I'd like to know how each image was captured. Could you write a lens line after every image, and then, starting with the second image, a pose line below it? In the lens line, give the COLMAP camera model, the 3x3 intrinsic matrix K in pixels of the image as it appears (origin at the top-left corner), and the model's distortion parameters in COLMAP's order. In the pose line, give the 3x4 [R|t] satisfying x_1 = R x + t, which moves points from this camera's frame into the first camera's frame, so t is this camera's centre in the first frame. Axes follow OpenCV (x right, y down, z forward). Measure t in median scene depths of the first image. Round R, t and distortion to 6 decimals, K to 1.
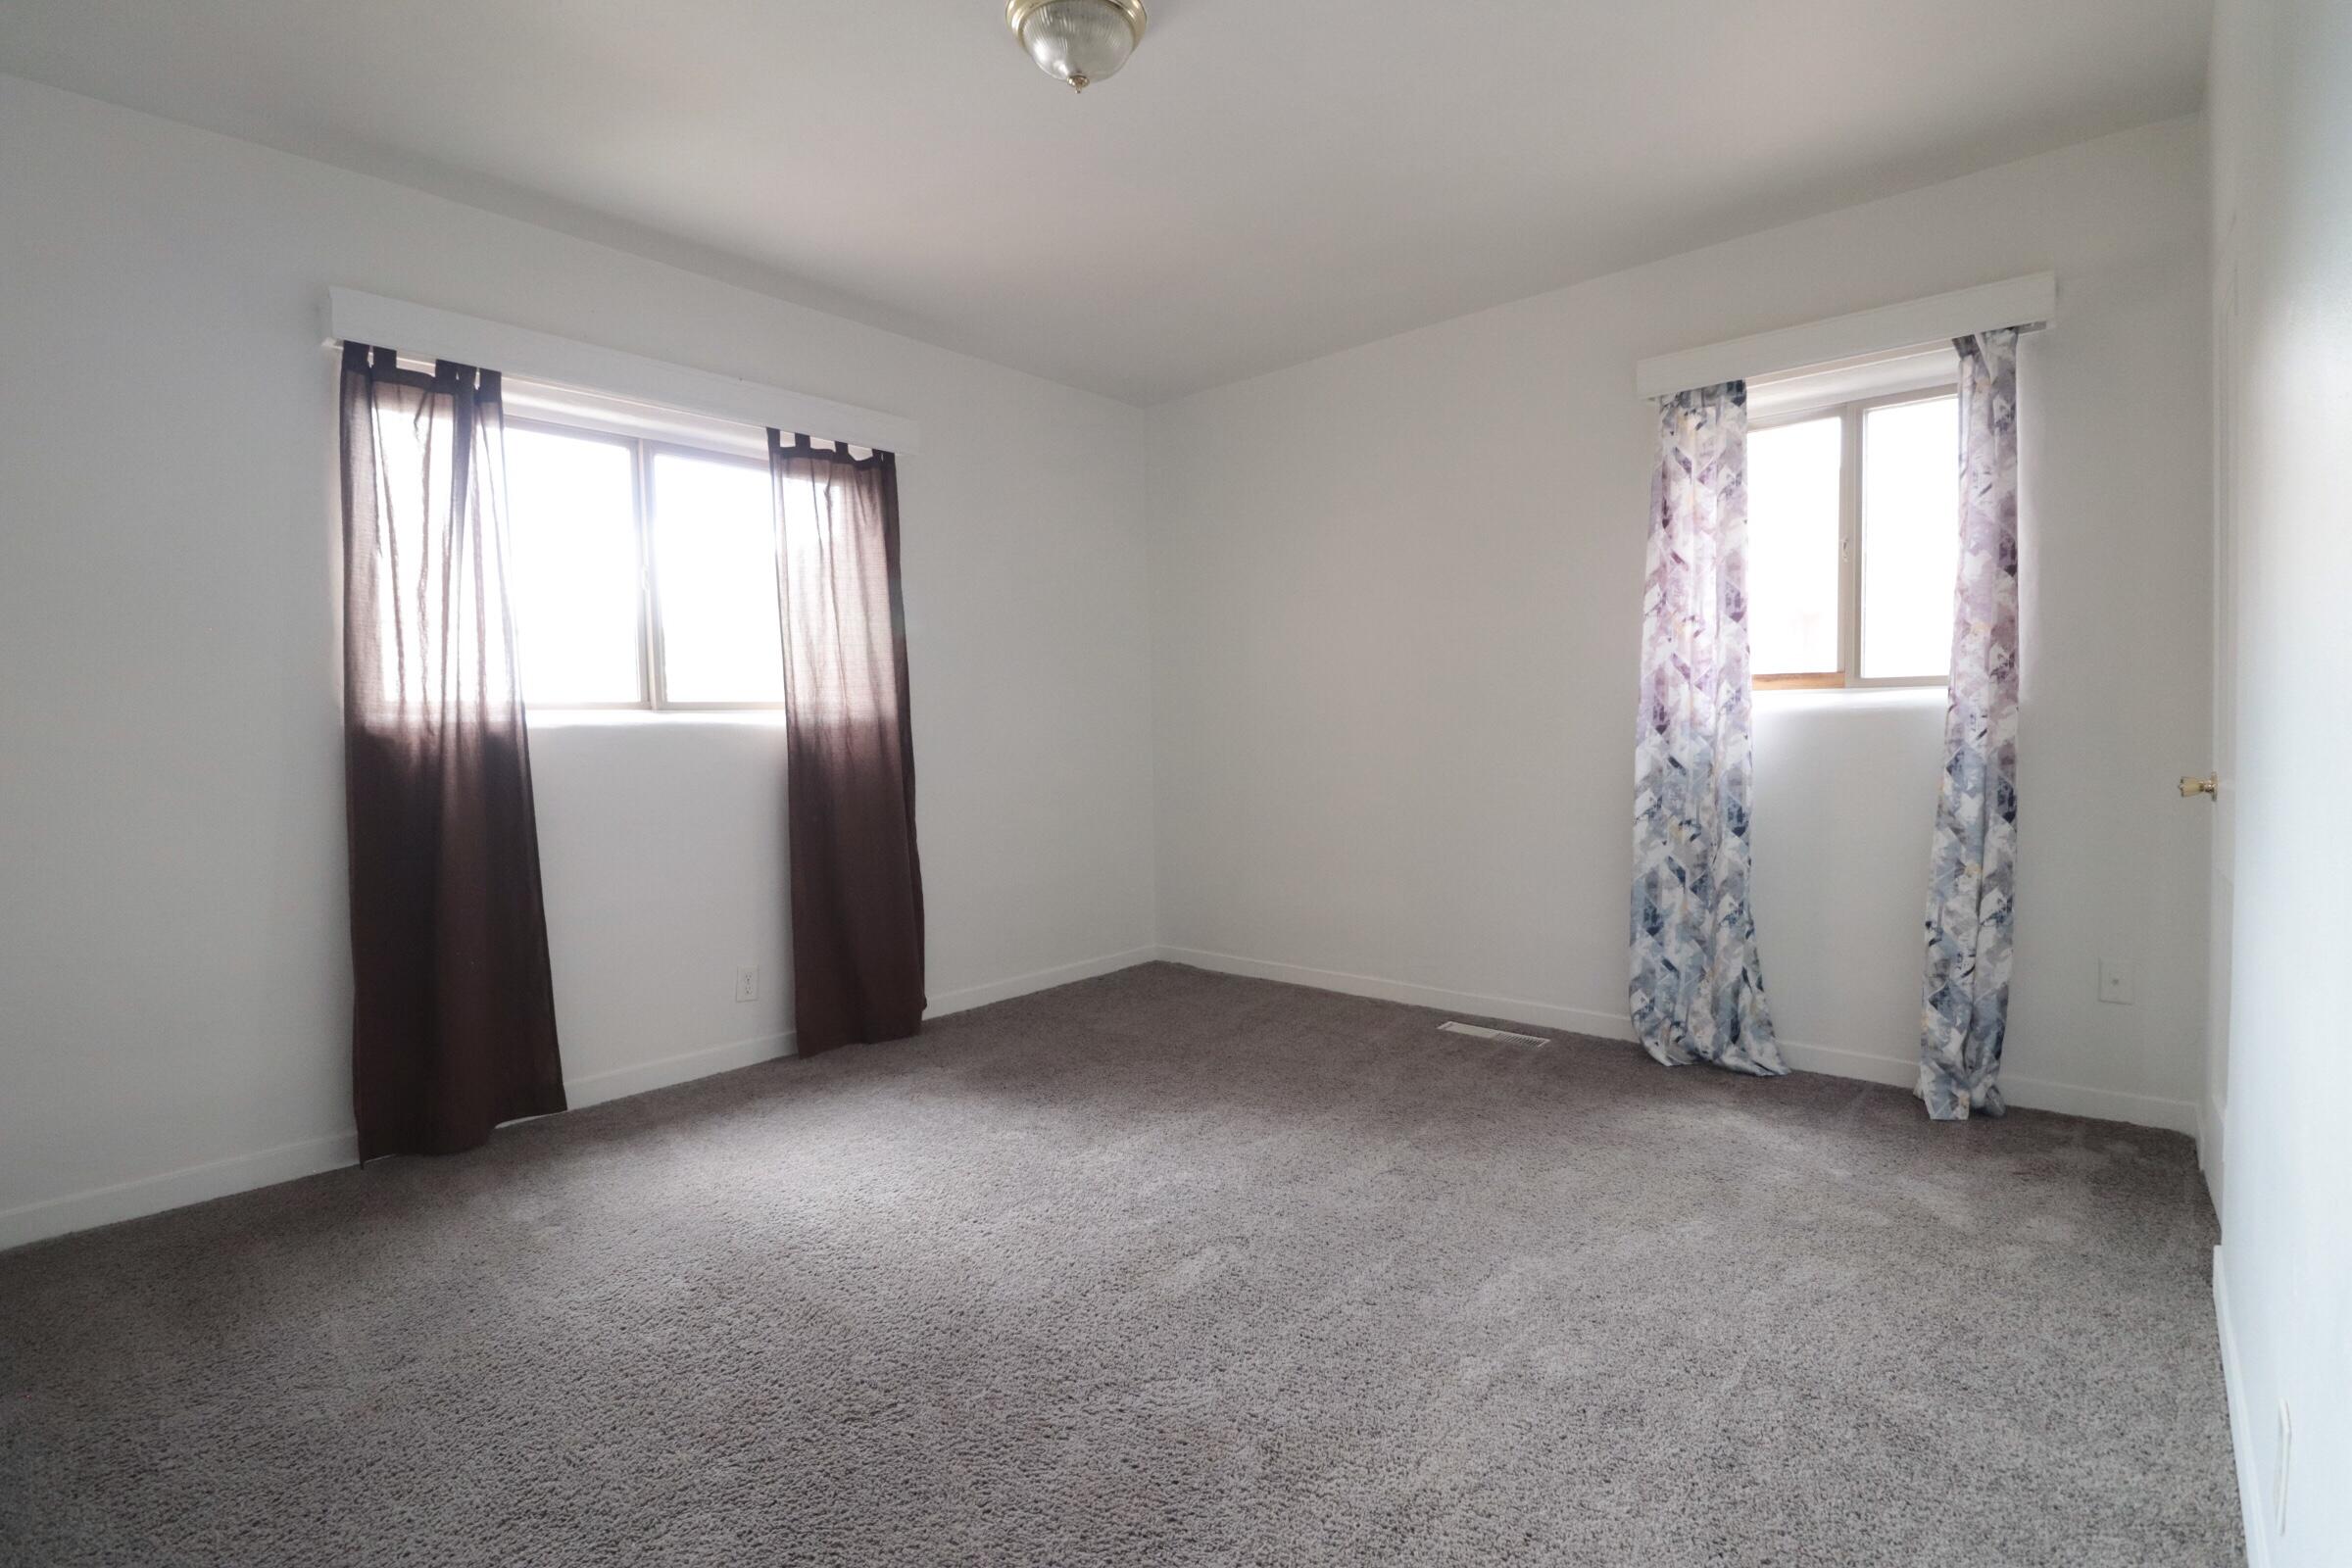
lens RADIAL K [[1086.5, 0, 1177.6], [0, 1086.5, 767.1], [0, 0, 1]] dist [-0.005386, -0.009889]
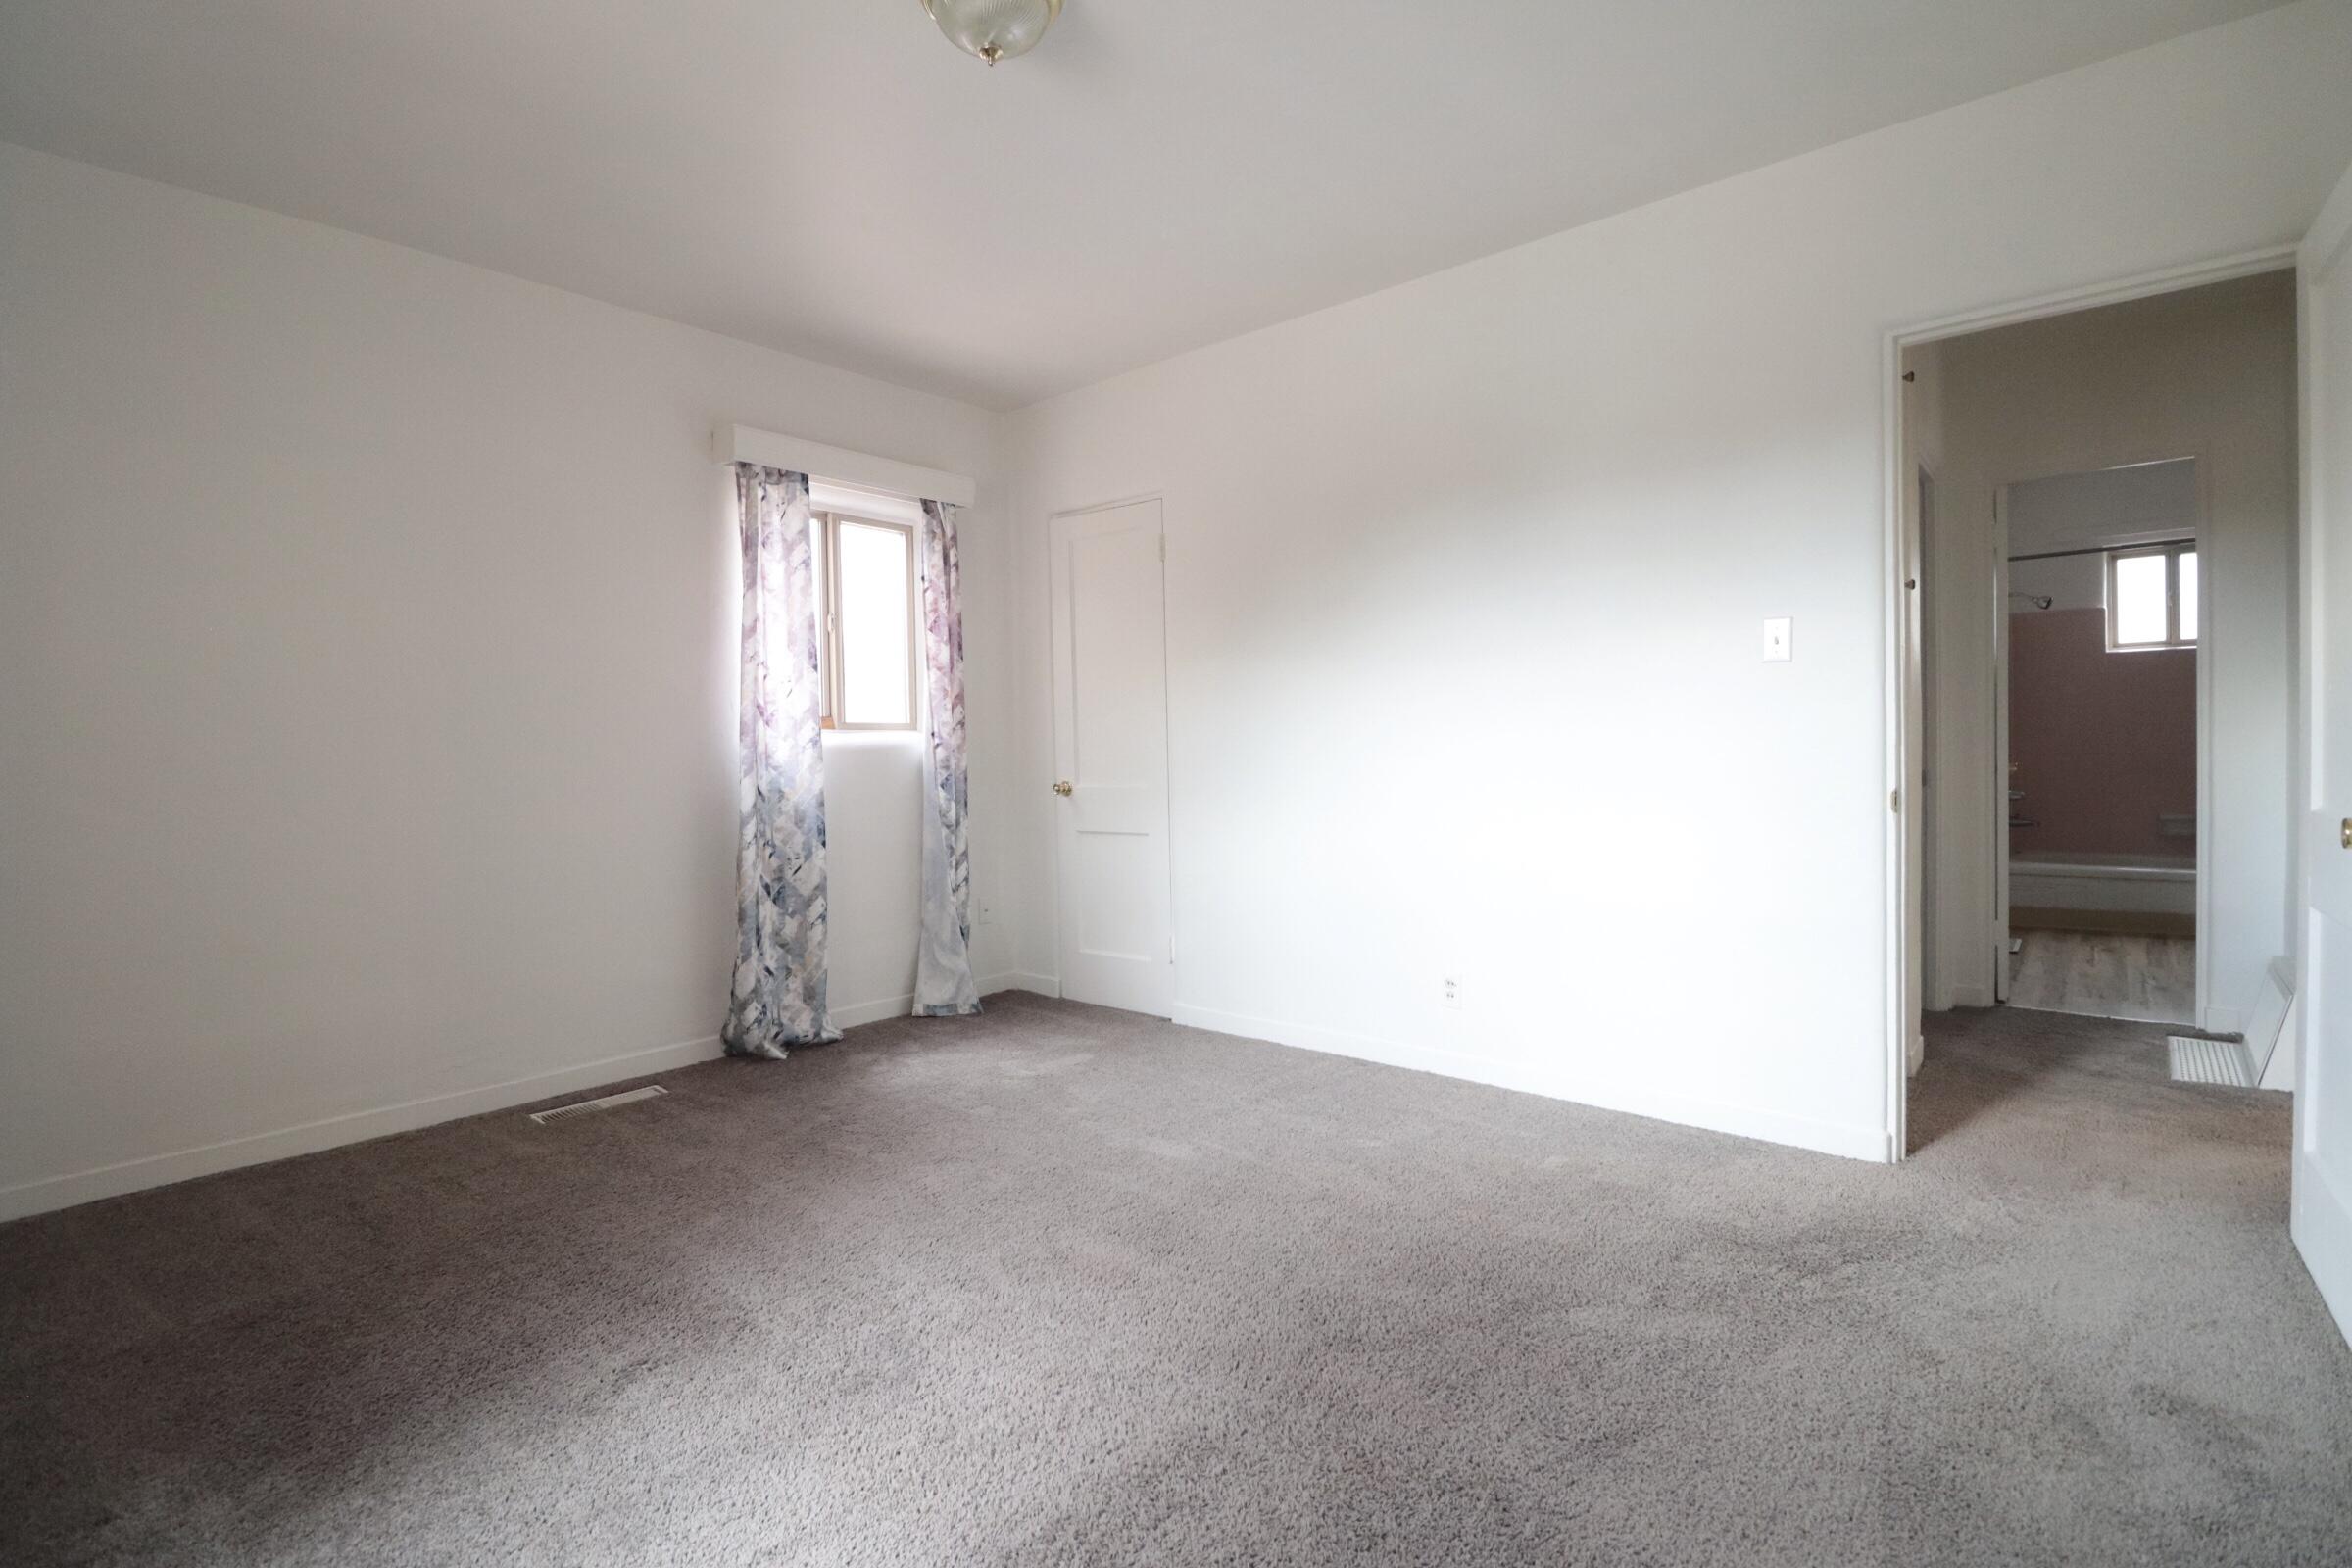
lens RADIAL K [[1086.5, 0, 1189.1], [0, 1086.5, 767.8], [0, 0, 1]] dist [-0.005386, -0.009889]
pose [[-0.021862, 0.003678, 0.999754, -0.676461], [0.054939, 0.998487, -0.002472, -0.000365], [-0.998250, 0.054871, -0.022031, 0.583028]]
